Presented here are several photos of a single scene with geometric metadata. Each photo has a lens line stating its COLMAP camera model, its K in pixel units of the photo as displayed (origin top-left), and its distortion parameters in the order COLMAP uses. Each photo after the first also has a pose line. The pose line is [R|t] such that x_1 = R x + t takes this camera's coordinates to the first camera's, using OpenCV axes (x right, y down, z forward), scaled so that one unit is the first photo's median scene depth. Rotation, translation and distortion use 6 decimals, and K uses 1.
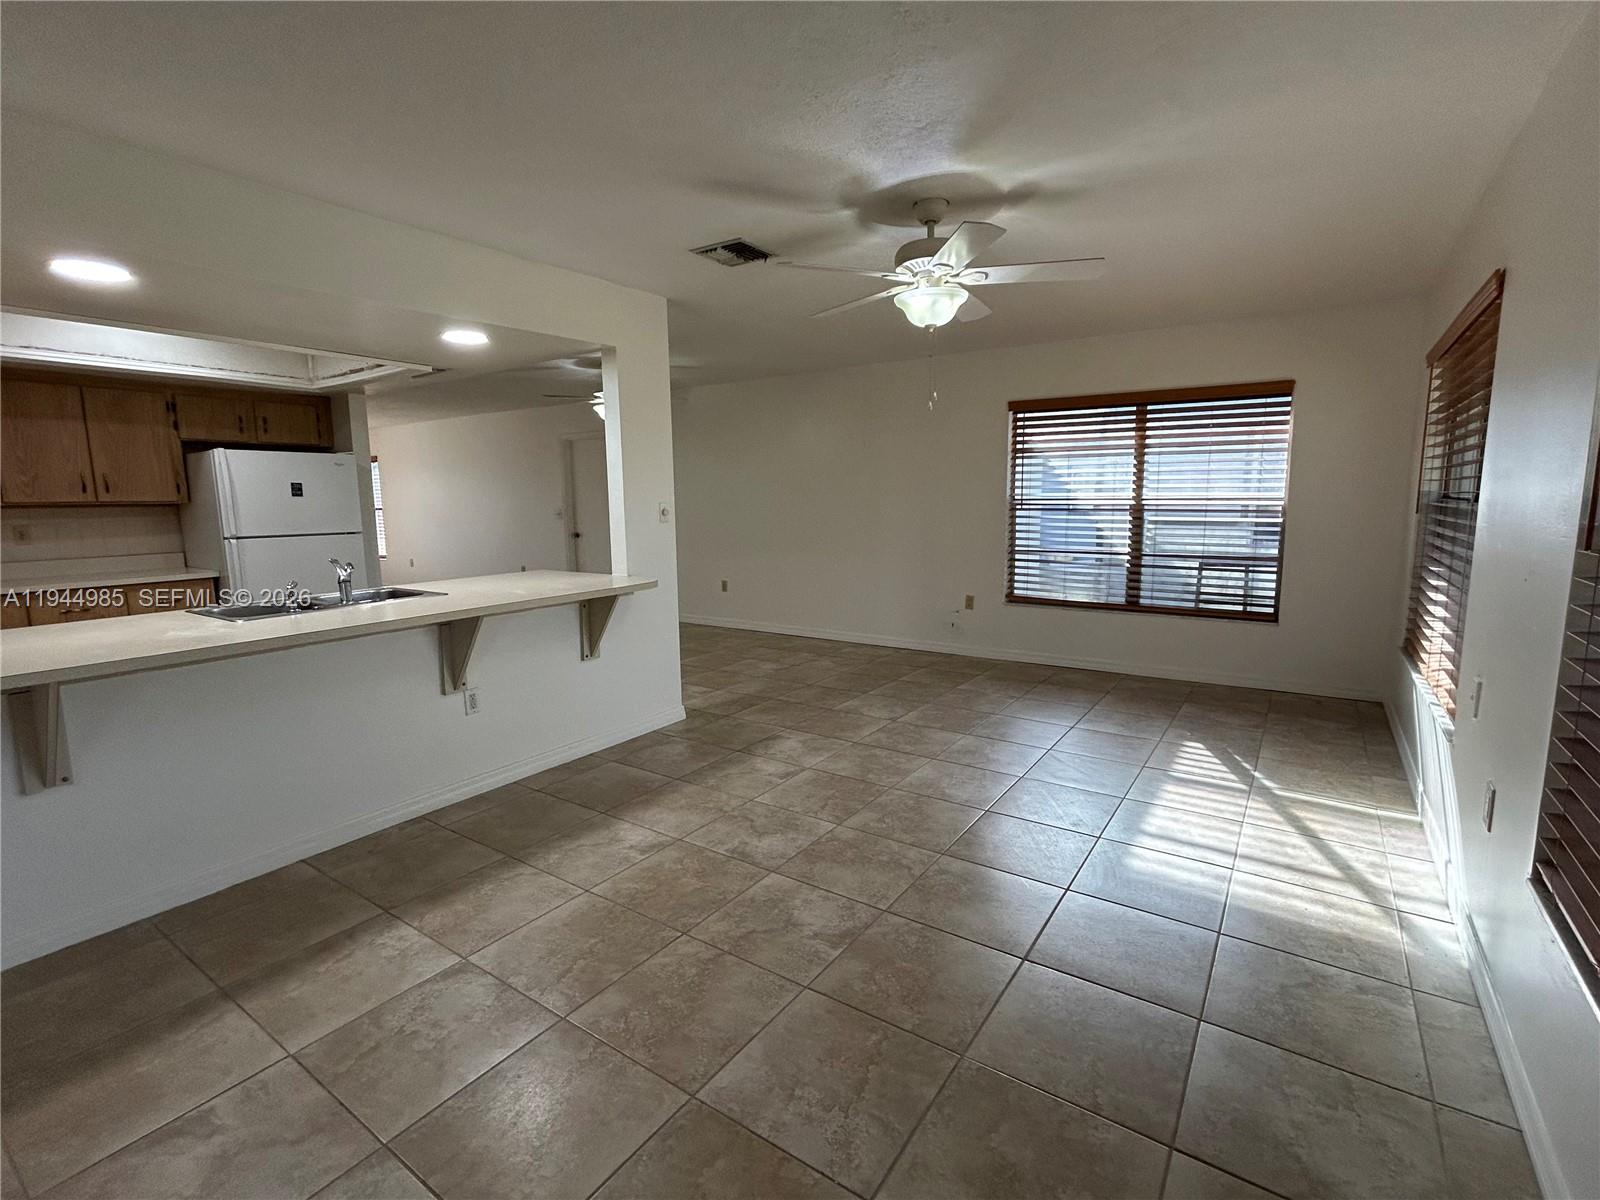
lens RADIAL K [[740.7, 0, 797.1], [0, 740.7, 600.2], [0, 0, 1]] dist [-0.001630, 0.000300]
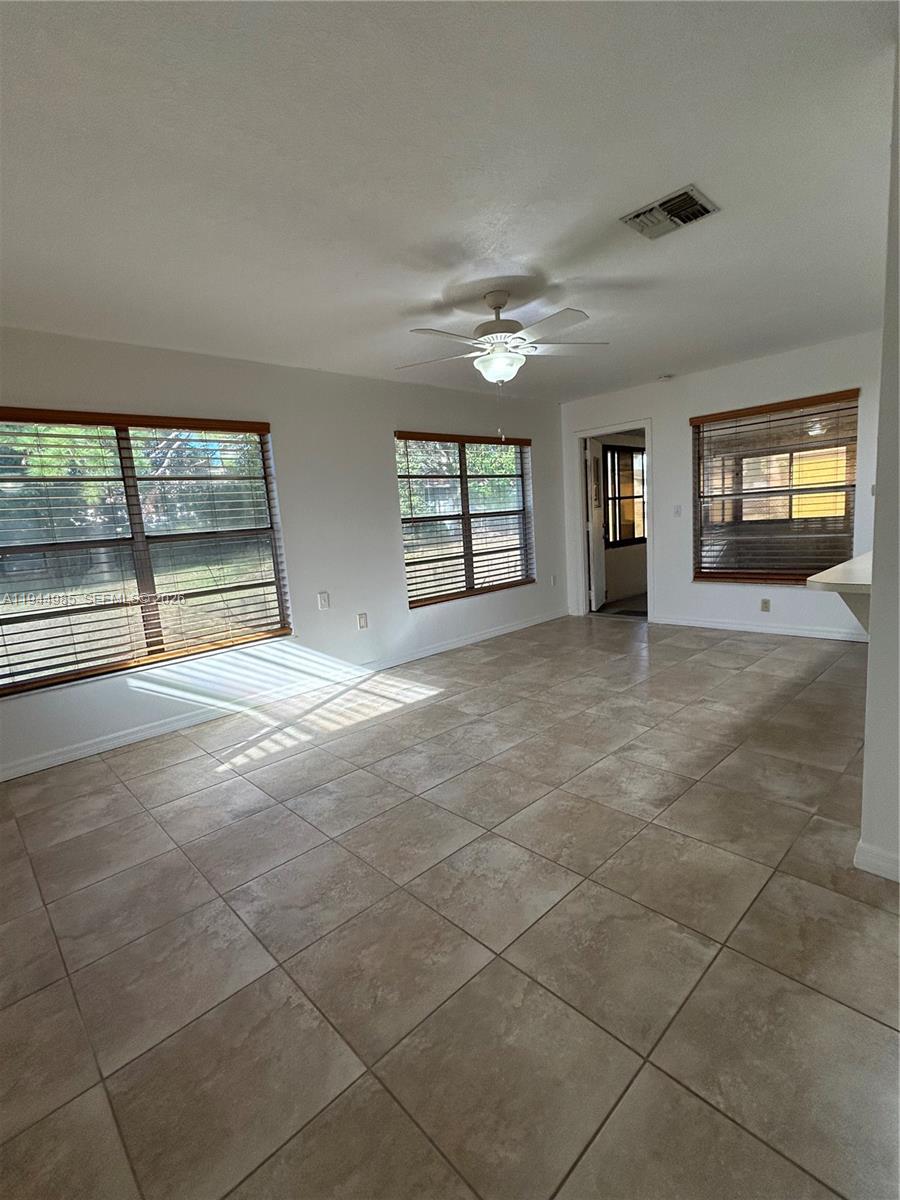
lens RADIAL K [[555.6, 0, 447.0], [0, 555.6, 600.1], [0, 0, 1]] dist [-0.001630, 0.000300]
pose [[-0.973785, 0.053208, 0.221160, 0.053476], [0.115116, 0.953838, 0.277384, -0.221173], [-0.196191, 0.295571, -0.934958, 1.703955]]
